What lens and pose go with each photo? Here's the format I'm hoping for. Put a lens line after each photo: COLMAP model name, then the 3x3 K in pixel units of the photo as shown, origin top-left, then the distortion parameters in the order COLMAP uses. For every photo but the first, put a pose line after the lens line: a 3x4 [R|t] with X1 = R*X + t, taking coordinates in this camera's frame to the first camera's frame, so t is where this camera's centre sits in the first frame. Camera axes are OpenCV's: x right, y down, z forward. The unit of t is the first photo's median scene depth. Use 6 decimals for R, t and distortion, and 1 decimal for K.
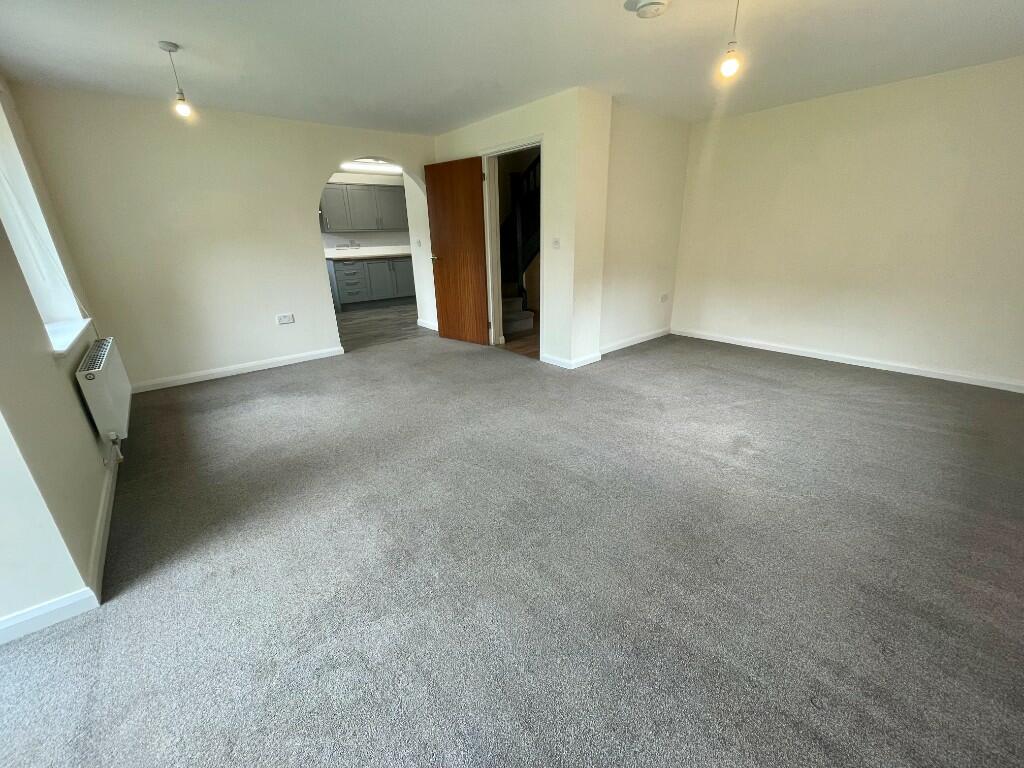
lens RADIAL K [[412.0, 0, 516.7], [0, 412.0, 382.7], [0, 0, 1]] dist [0.000379, 0.000666]
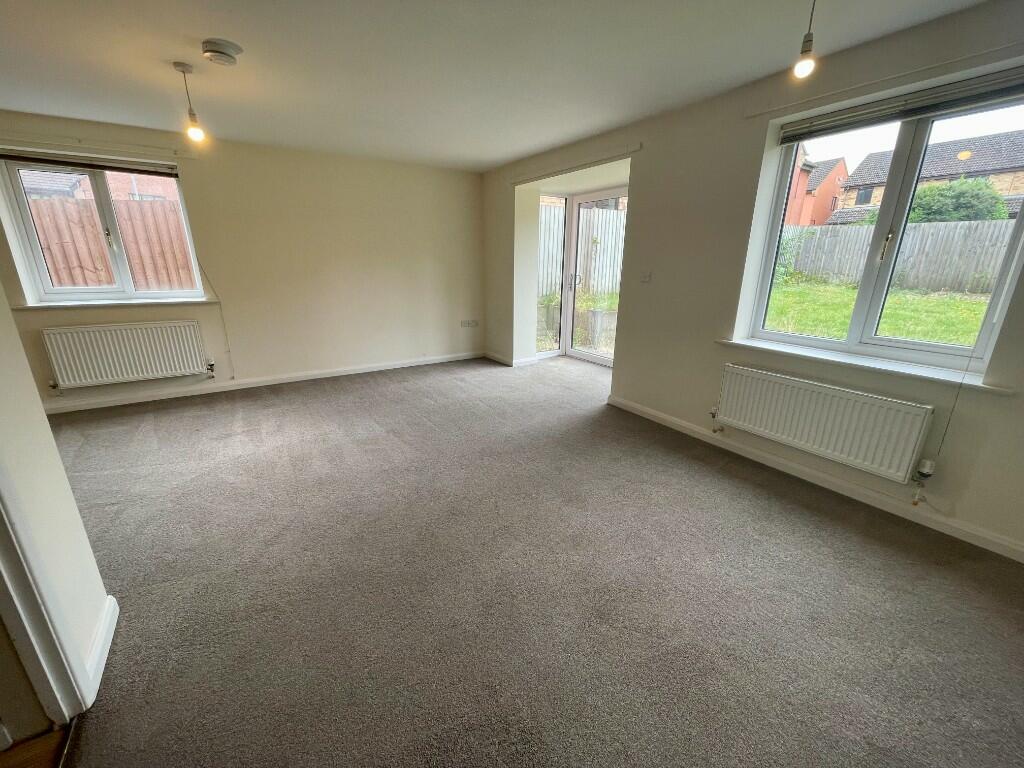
lens RADIAL K [[412.0, 0, 510.2], [0, 412.0, 385.2], [0, 0, 1]] dist [0.000379, 0.000666]
pose [[-0.990286, -0.017422, 0.137952, -0.334697], [0.068273, 0.803369, 0.591555, -0.479440], [-0.121133, 0.595227, -0.794375, 1.319843]]
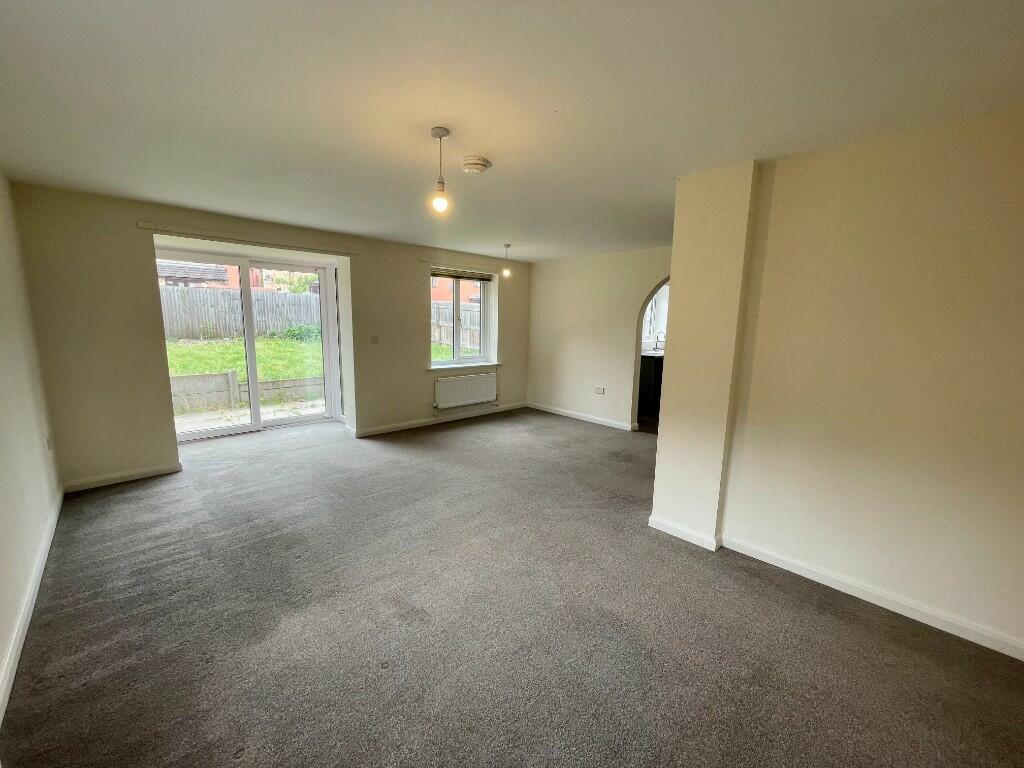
lens RADIAL K [[412.0, 0, 510.0], [0, 412.0, 383.4], [0, 0, 1]] dist [0.000379, 0.000666]
pose [[0.055512, 0.180318, -0.982041, 0.925313], [-0.363172, 0.919833, 0.148366, -0.331571], [0.930067, 0.348413, 0.116548, 0.690189]]
